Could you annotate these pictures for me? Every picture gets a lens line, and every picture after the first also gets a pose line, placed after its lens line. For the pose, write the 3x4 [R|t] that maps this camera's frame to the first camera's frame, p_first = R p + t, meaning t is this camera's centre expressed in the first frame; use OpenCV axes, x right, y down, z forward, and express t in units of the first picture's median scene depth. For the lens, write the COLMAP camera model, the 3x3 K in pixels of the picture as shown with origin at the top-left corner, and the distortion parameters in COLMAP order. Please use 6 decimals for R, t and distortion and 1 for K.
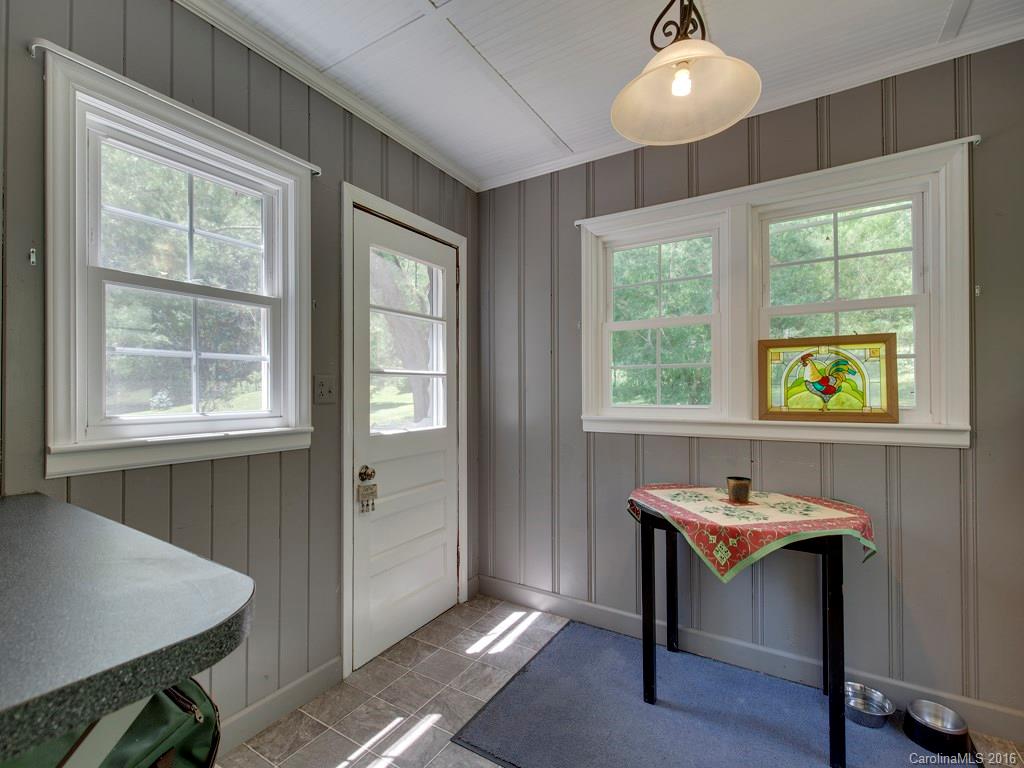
lens RADIAL K [[465.6, 0, 511.2], [0, 465.6, 385.5], [0, 0, 1]] dist [0.002038, 0.000209]
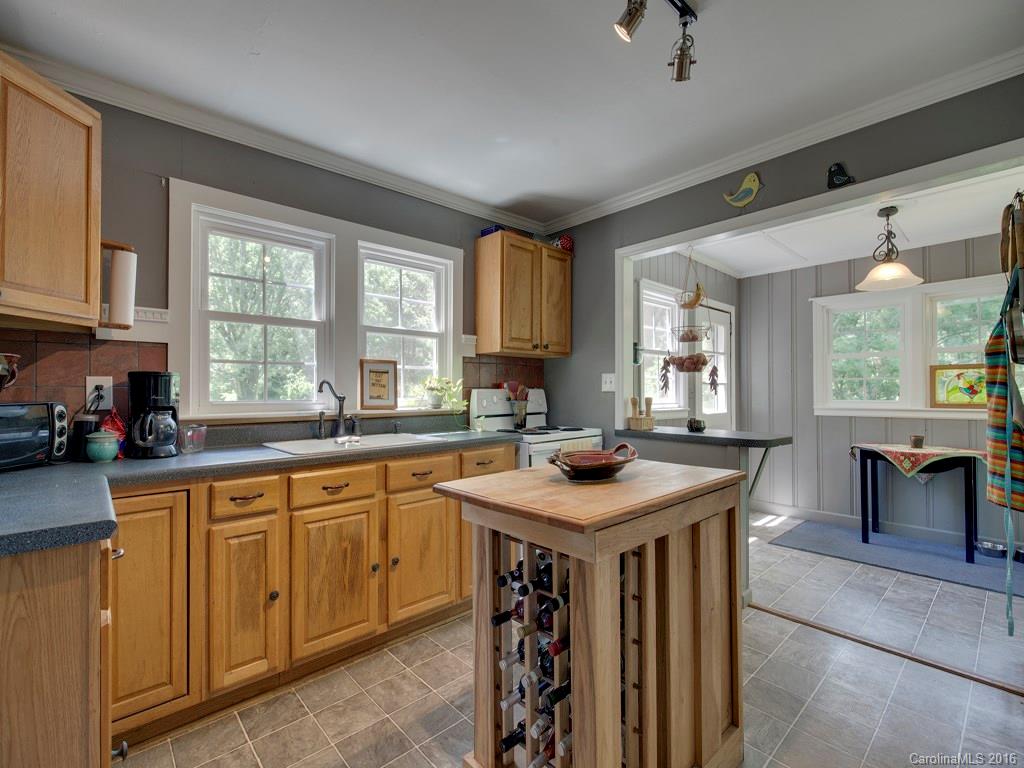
lens RADIAL K [[465.6, 0, 512.5], [0, 465.6, 385.1], [0, 0, 1]] dist [0.002038, 0.000209]
pose [[0.962293, -0.002944, -0.271998, -0.577783], [0.001263, 0.999979, -0.006355, -0.009319], [0.272011, 0.005772, 0.962277, -1.270284]]
